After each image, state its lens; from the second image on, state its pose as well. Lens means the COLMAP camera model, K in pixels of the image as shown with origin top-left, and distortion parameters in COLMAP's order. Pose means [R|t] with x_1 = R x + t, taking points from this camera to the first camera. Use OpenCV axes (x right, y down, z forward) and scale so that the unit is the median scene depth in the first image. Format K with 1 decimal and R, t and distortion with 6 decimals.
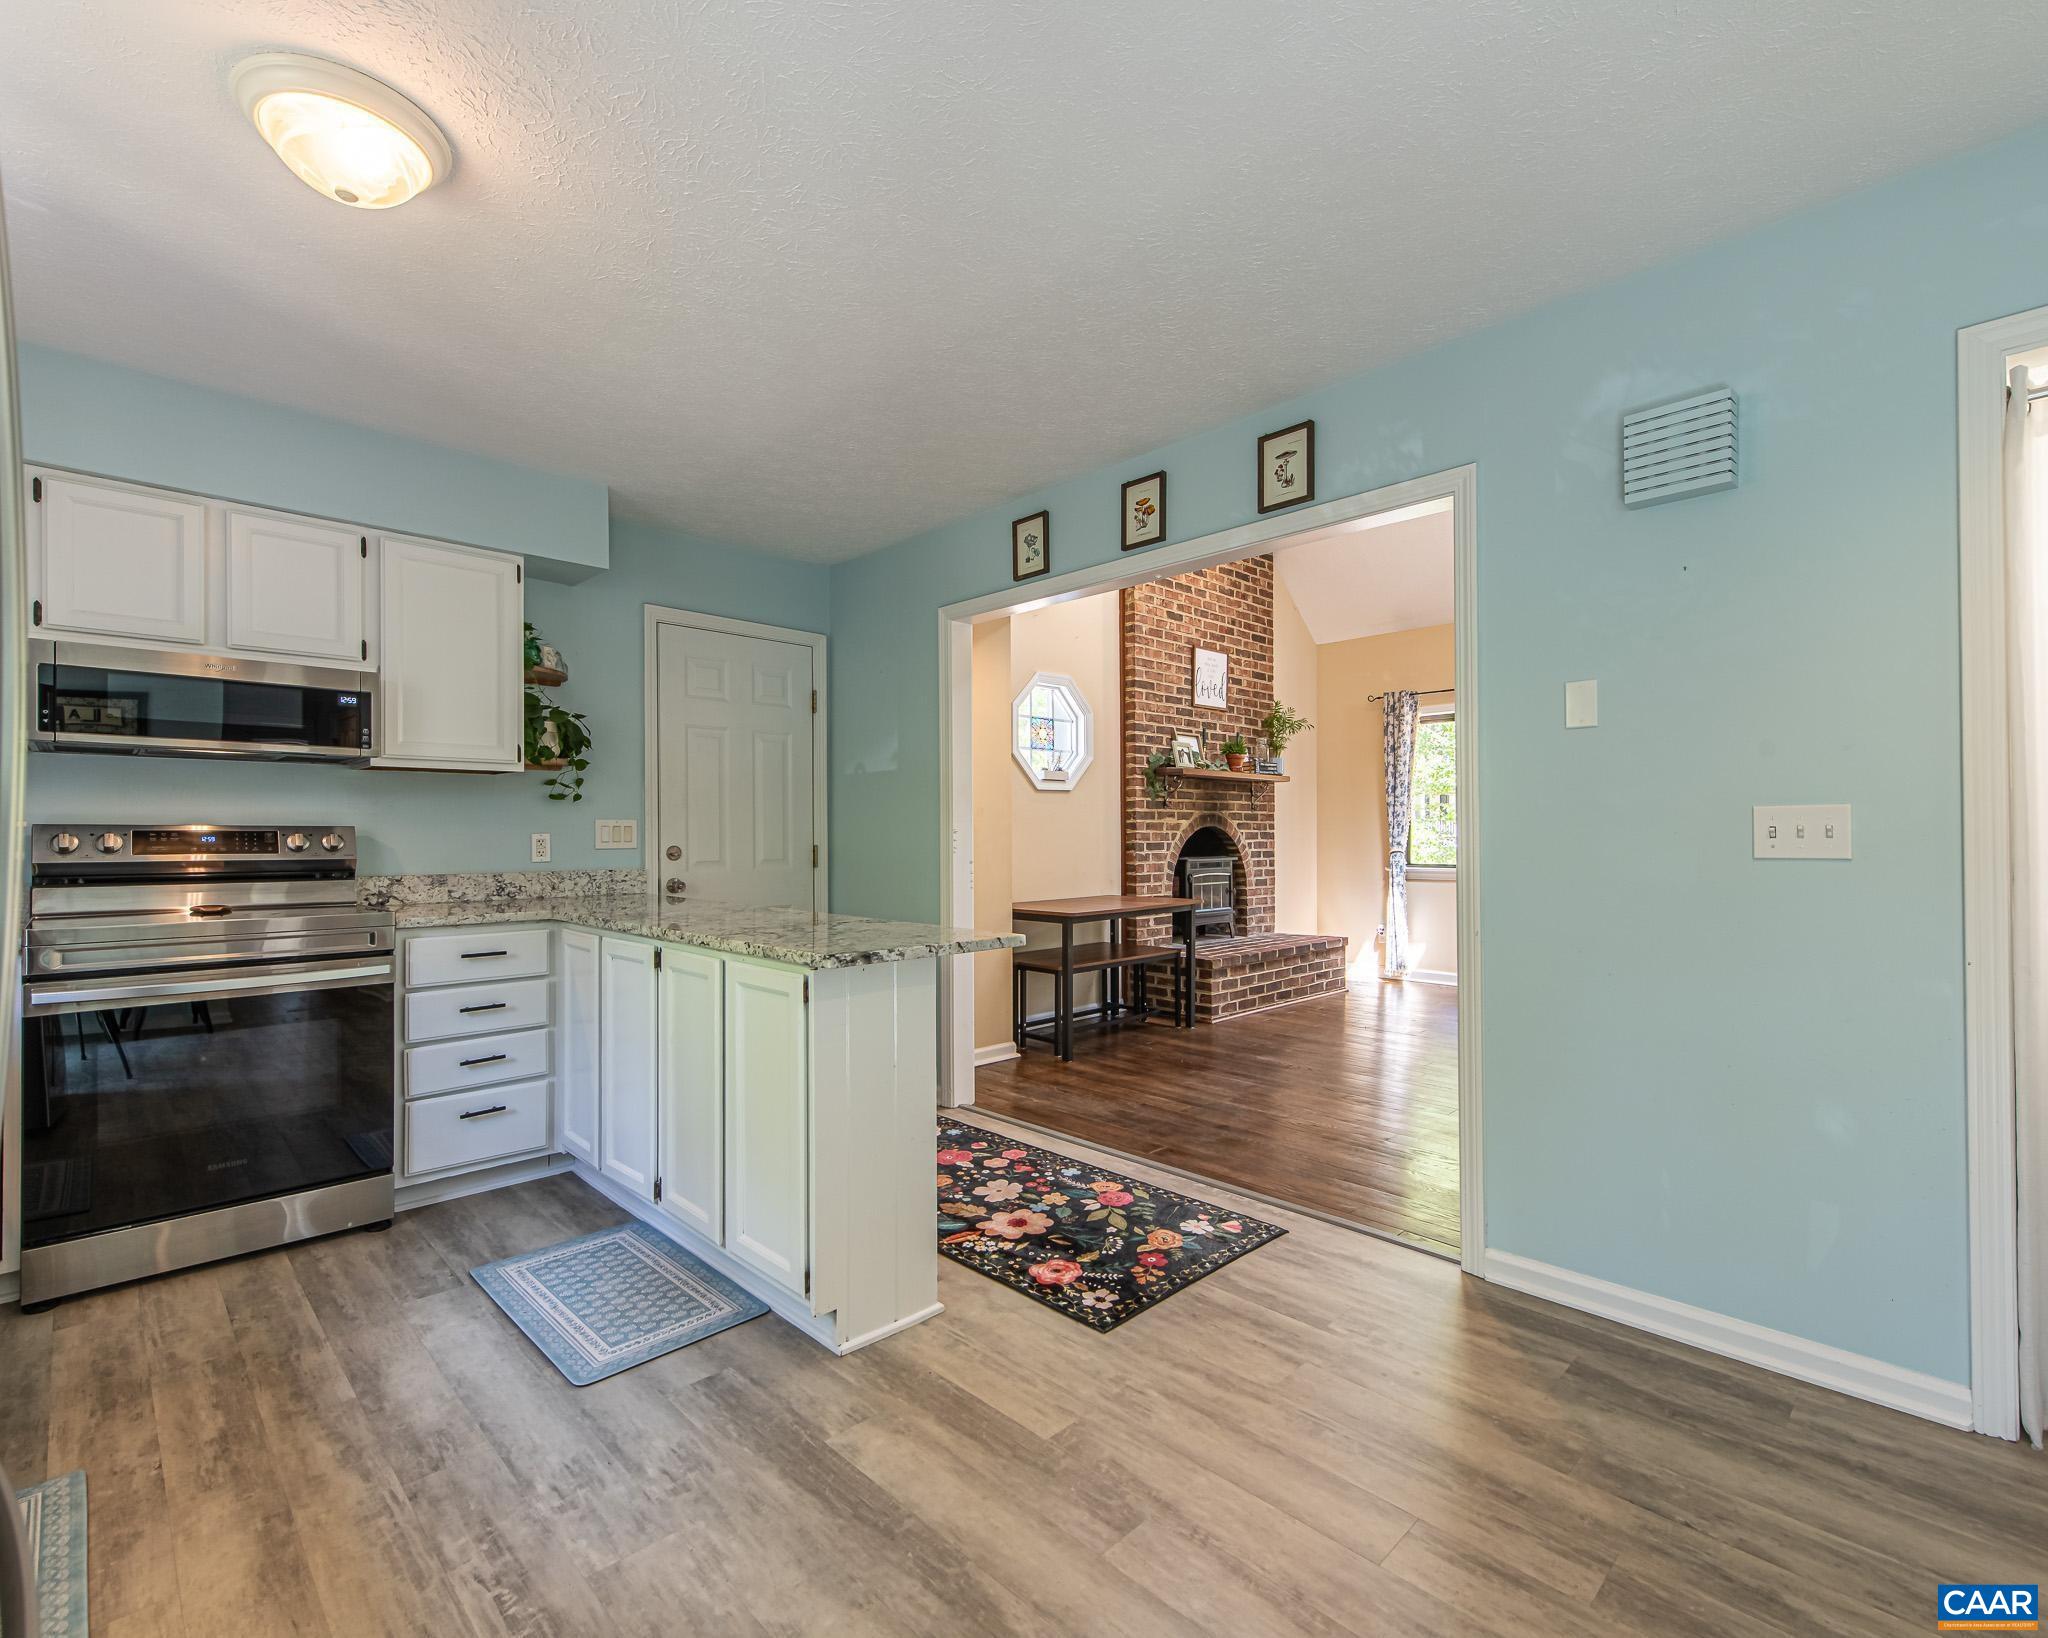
lens RADIAL K [[959.5, 0, 1013.8], [0, 959.5, 826.3], [0, 0, 1]] dist [0.015347, -0.005215]
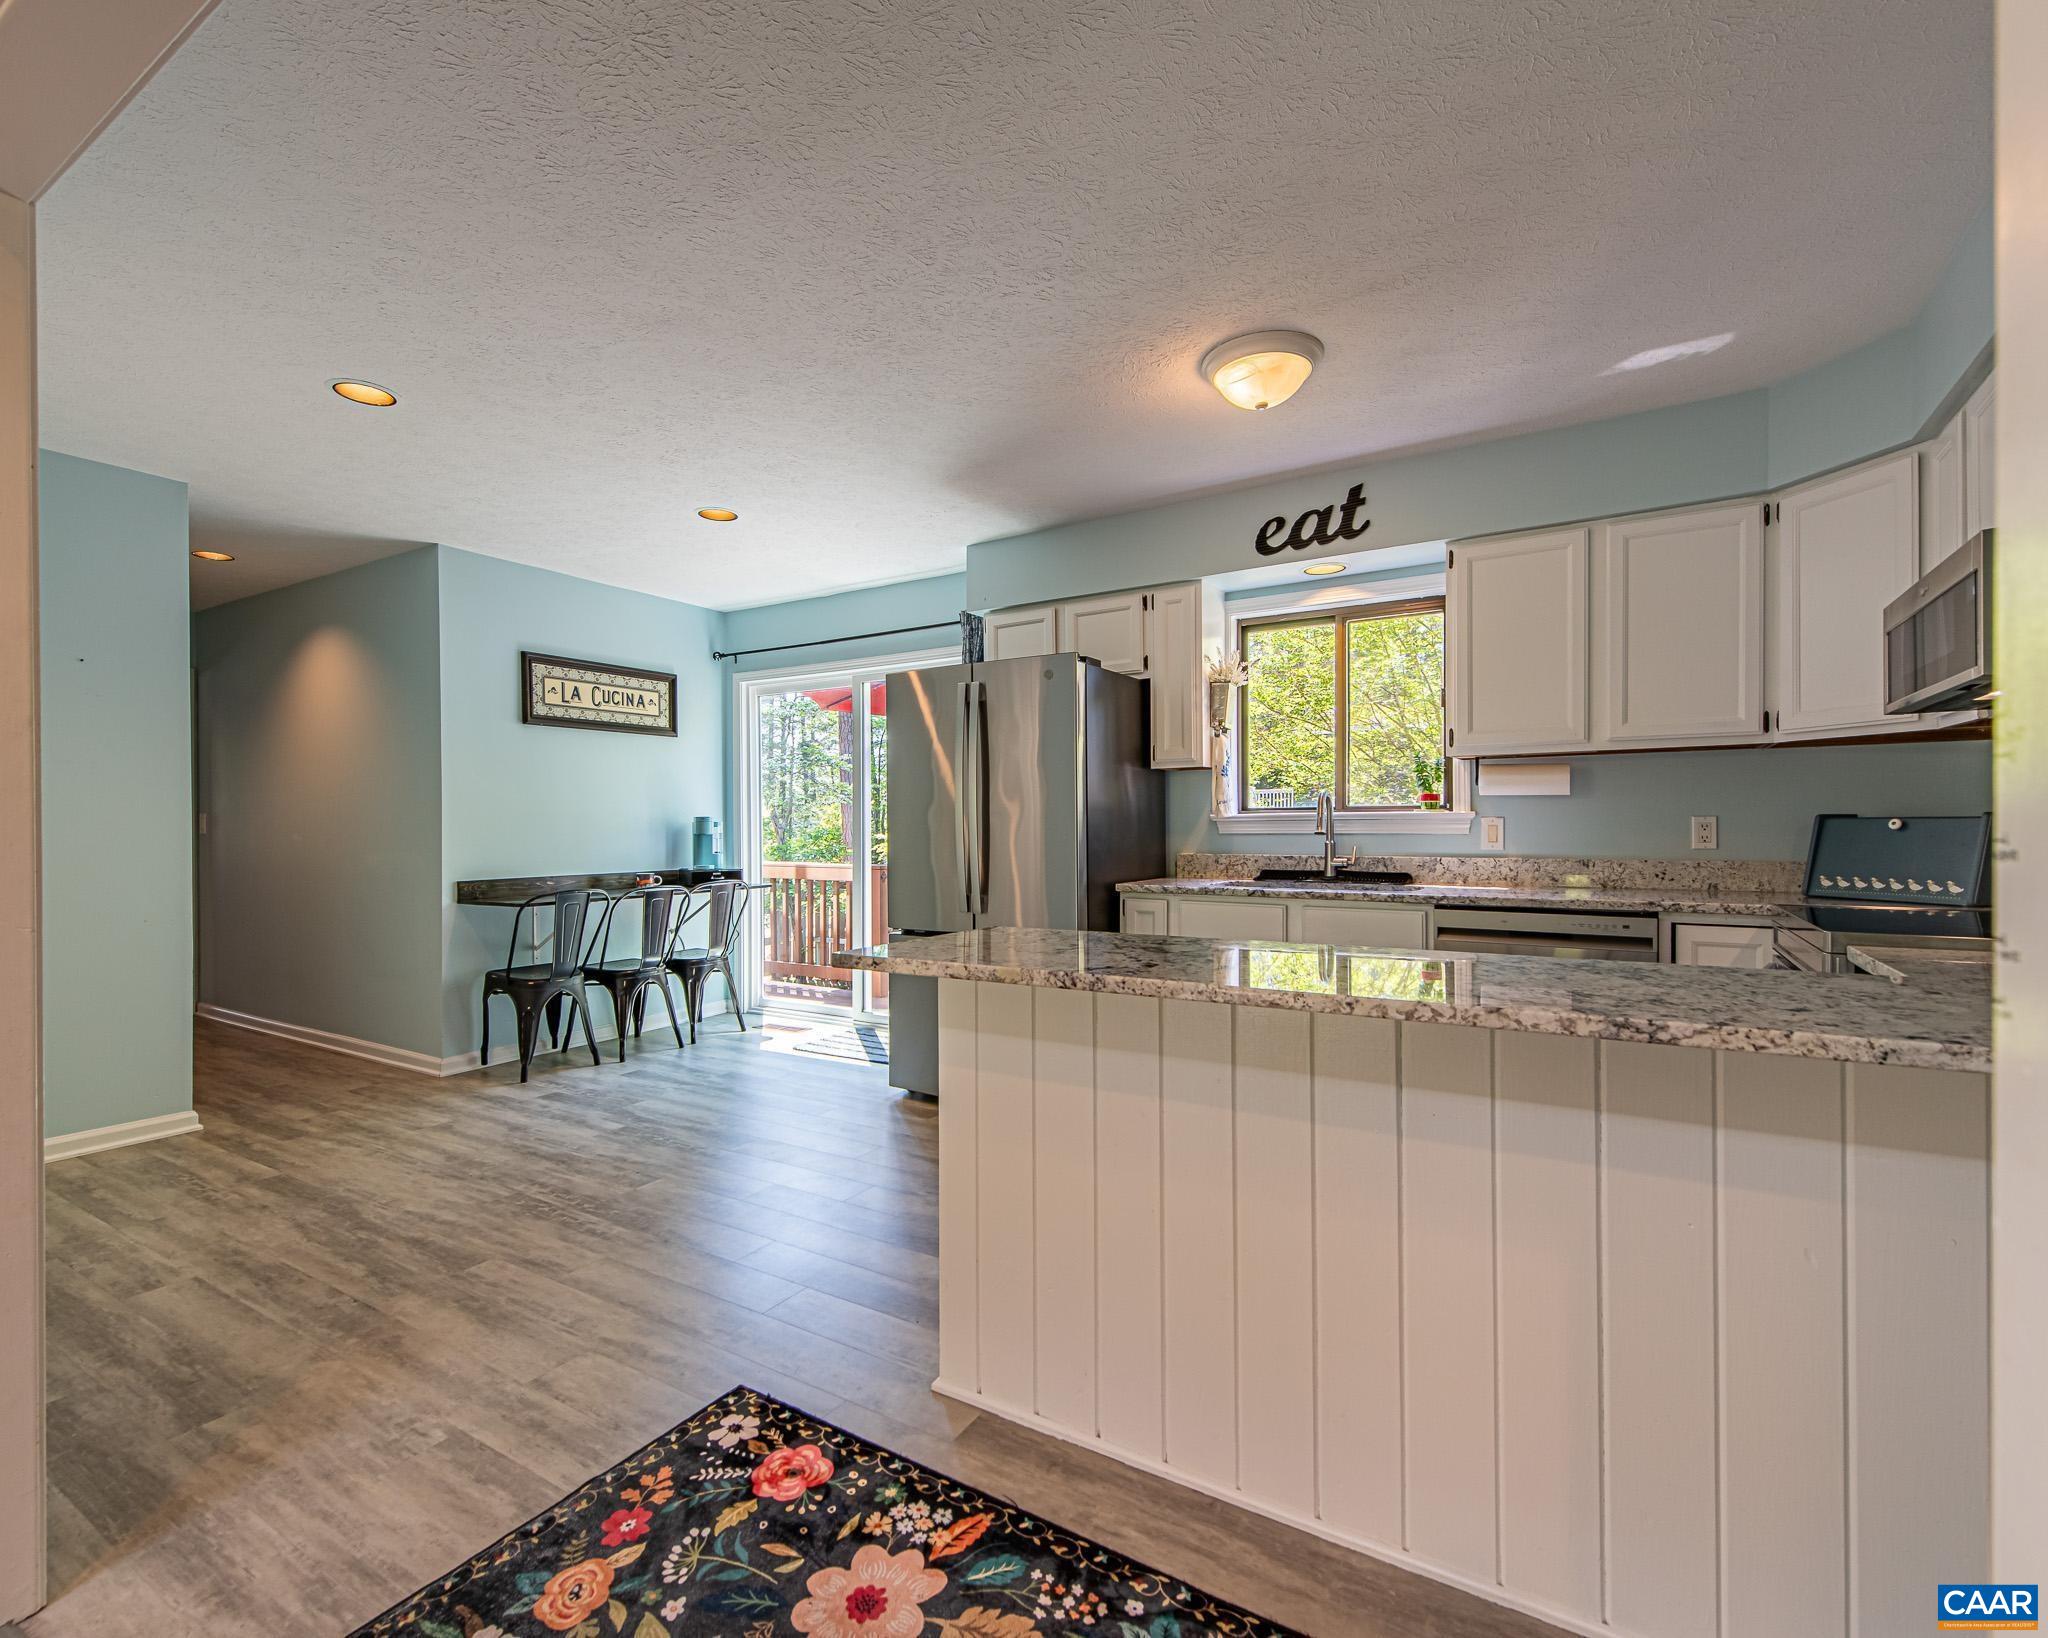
lens RADIAL K [[959.5, 0, 1018.0], [0, 959.5, 833.1], [0, 0, 1]] dist [0.015347, -0.005215]
pose [[-0.969053, 0.009903, -0.246654, 0.039156], [0.010834, 0.999938, -0.002421, 0.015041], [0.246615, -0.005018, -0.969101, 1.254498]]
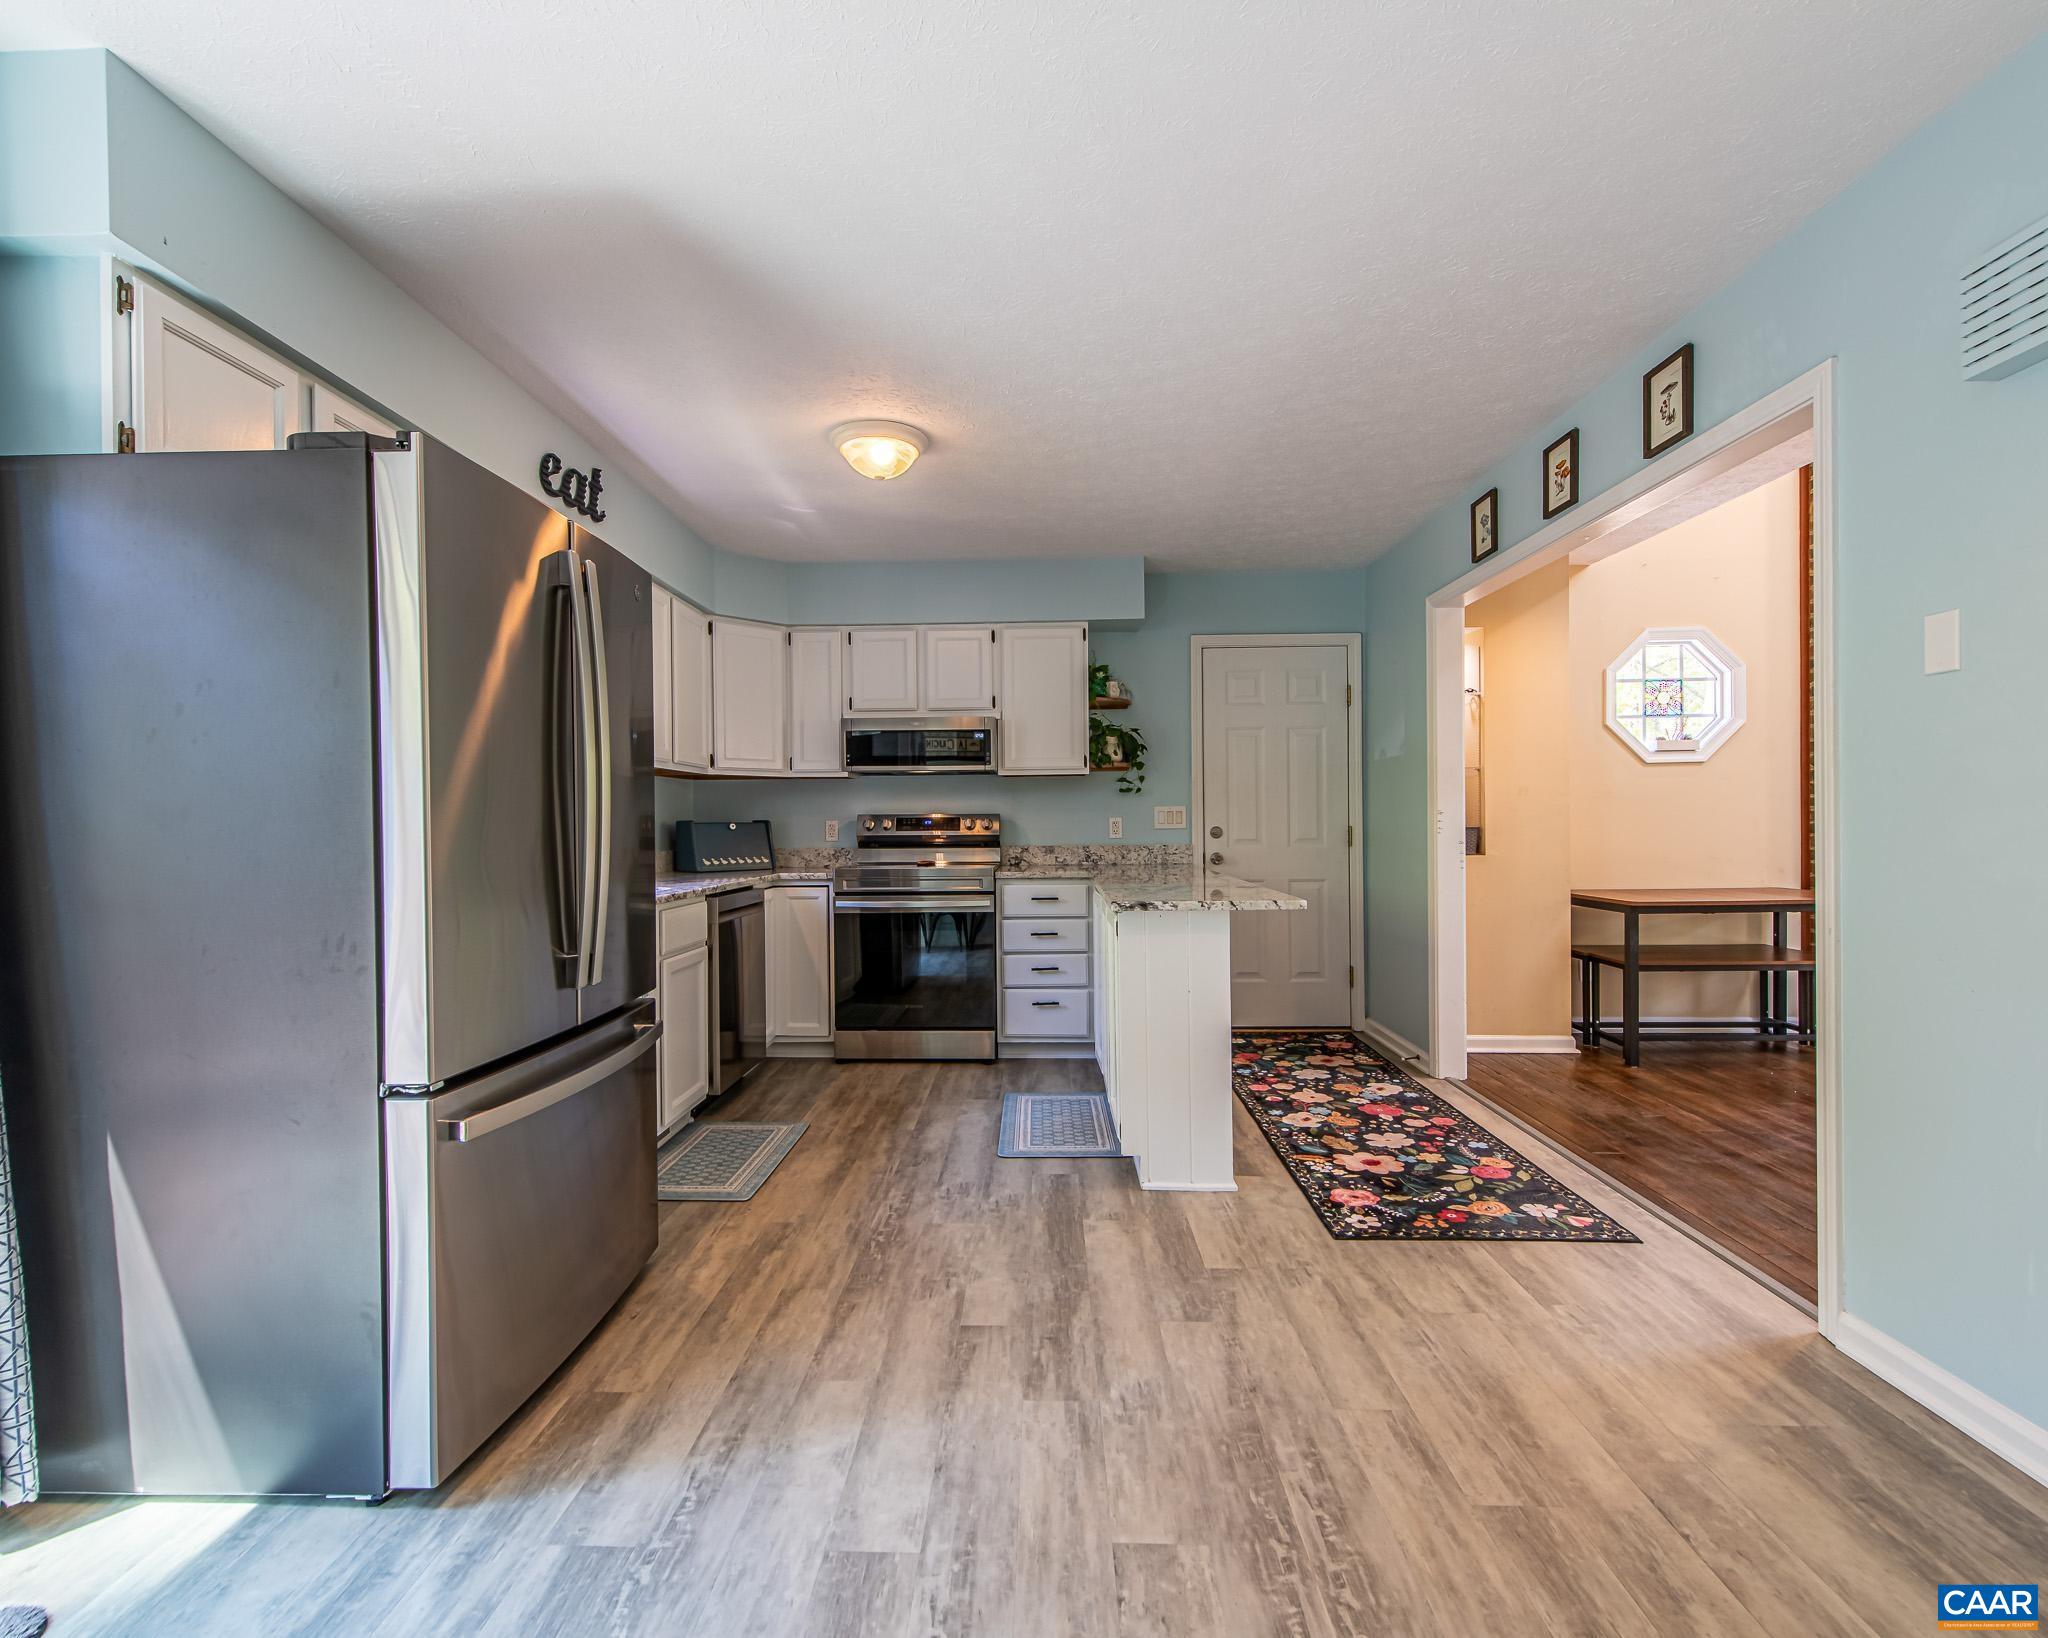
lens RADIAL K [[959.5, 0, 1008.1], [0, 959.5, 820.6], [0, 0, 1]] dist [0.015347, -0.005215]
pose [[0.690467, -0.005036, -0.723347, 0.438010], [0.014296, 0.999875, 0.006685, 0.000762], [0.723223, -0.014957, 0.690453, -0.060924]]
